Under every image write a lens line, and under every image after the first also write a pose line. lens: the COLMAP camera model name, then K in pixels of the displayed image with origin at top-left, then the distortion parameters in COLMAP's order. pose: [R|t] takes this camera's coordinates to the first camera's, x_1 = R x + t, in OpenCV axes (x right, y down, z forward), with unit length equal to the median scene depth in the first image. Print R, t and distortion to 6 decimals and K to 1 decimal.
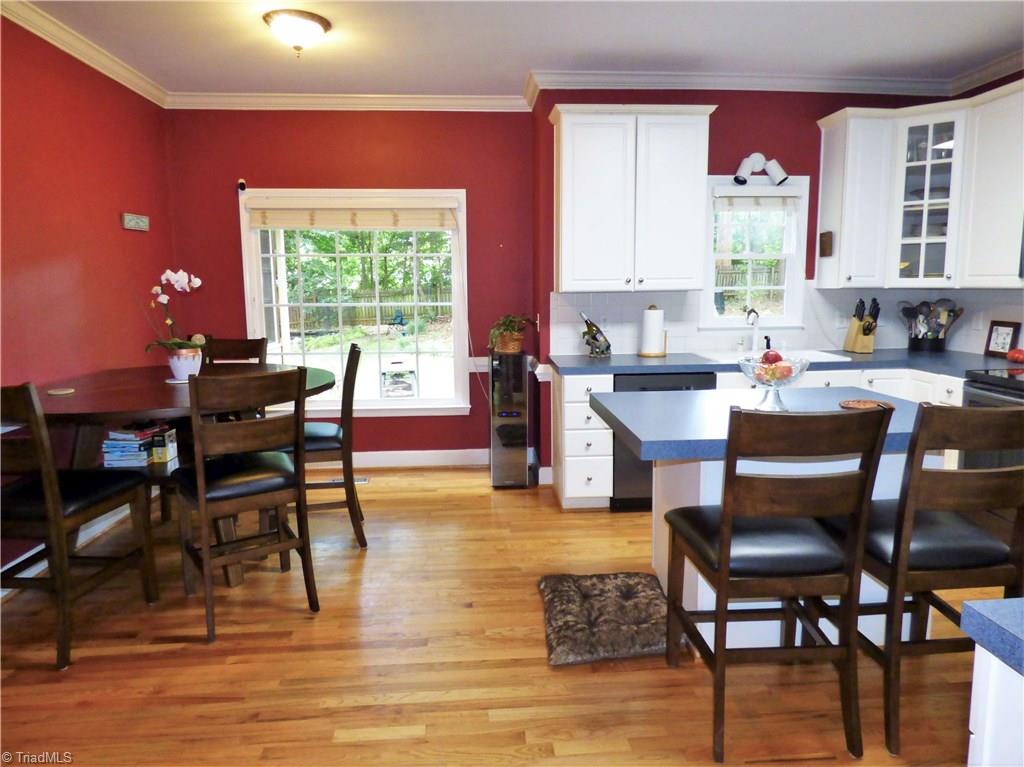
lens RADIAL K [[646.2, 0, 514.6], [0, 646.2, 381.5], [0, 0, 1]] dist [-0.034126, -0.002593]
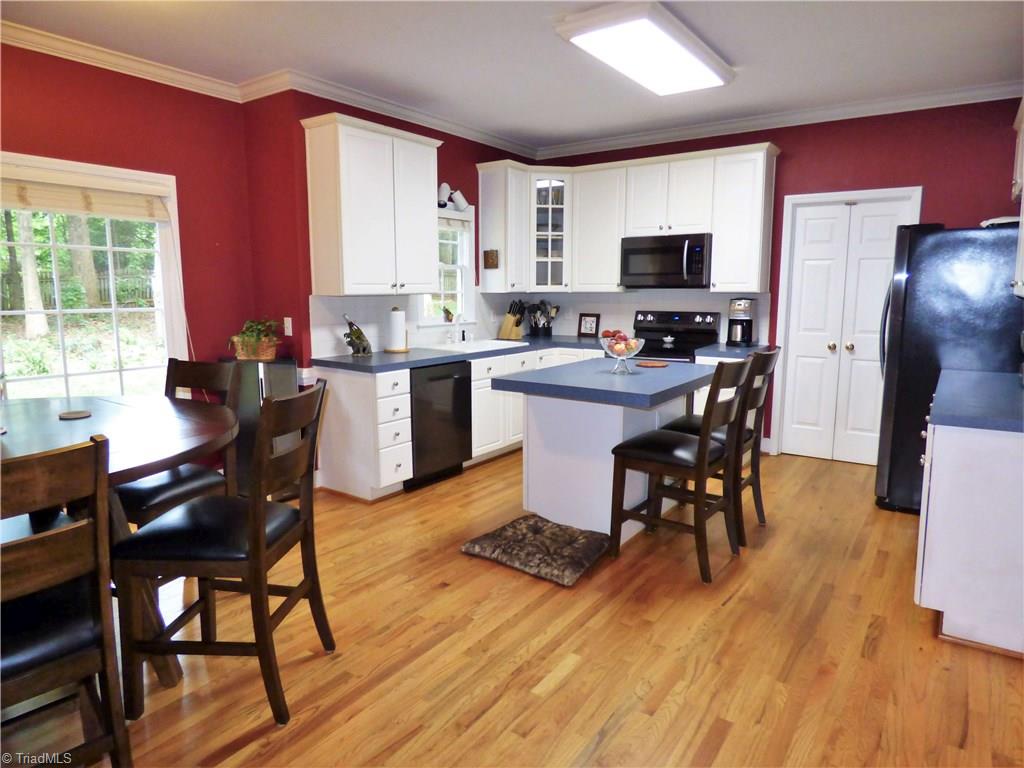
lens RADIAL K [[629.5, 0, 514.5], [0, 629.5, 378.3], [0, 0, 1]] dist [-0.001873, 0.001139]
pose [[0.636780, -0.098662, 0.764707, -0.534164], [0.105115, 0.993628, 0.040666, -0.018254], [-0.763847, 0.054487, 0.643093, 0.146302]]
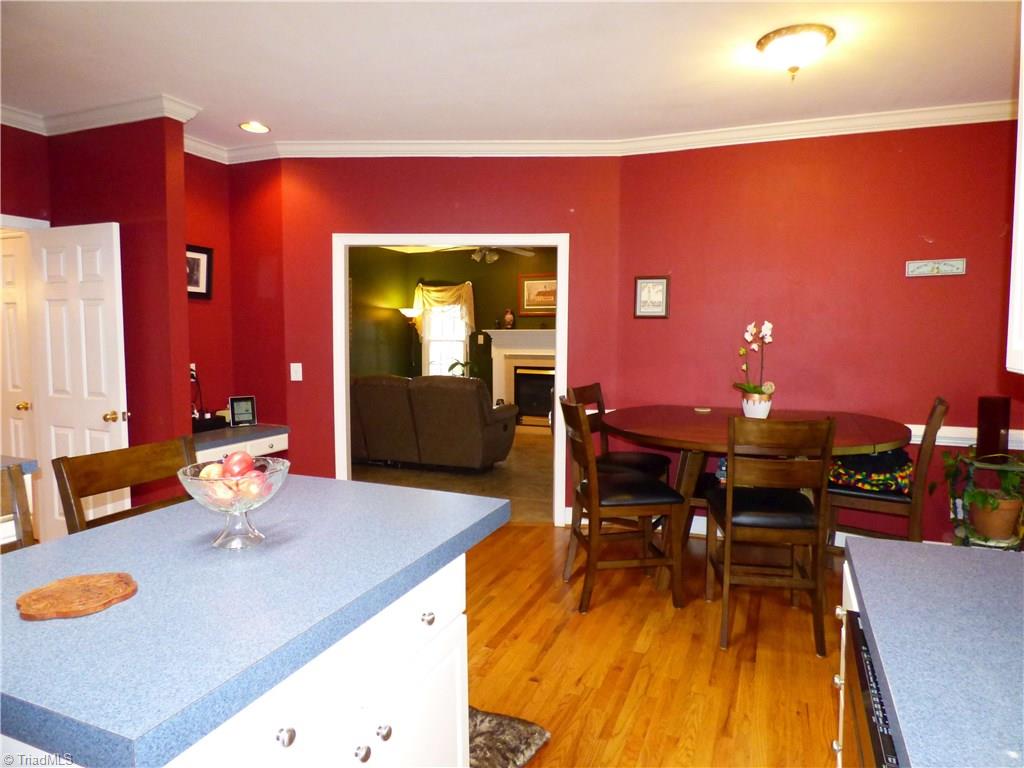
lens RADIAL K [[643.9, 0, 515.3], [0, 643.9, 378.1], [0, 0, 1]] dist [0.005420, 0.001044]
pose [[-0.455621, 0.077920, -0.886757, 0.514980], [-0.132634, 0.979100, 0.154182, -0.153801], [0.880238, 0.187862, -0.435763, 0.900728]]
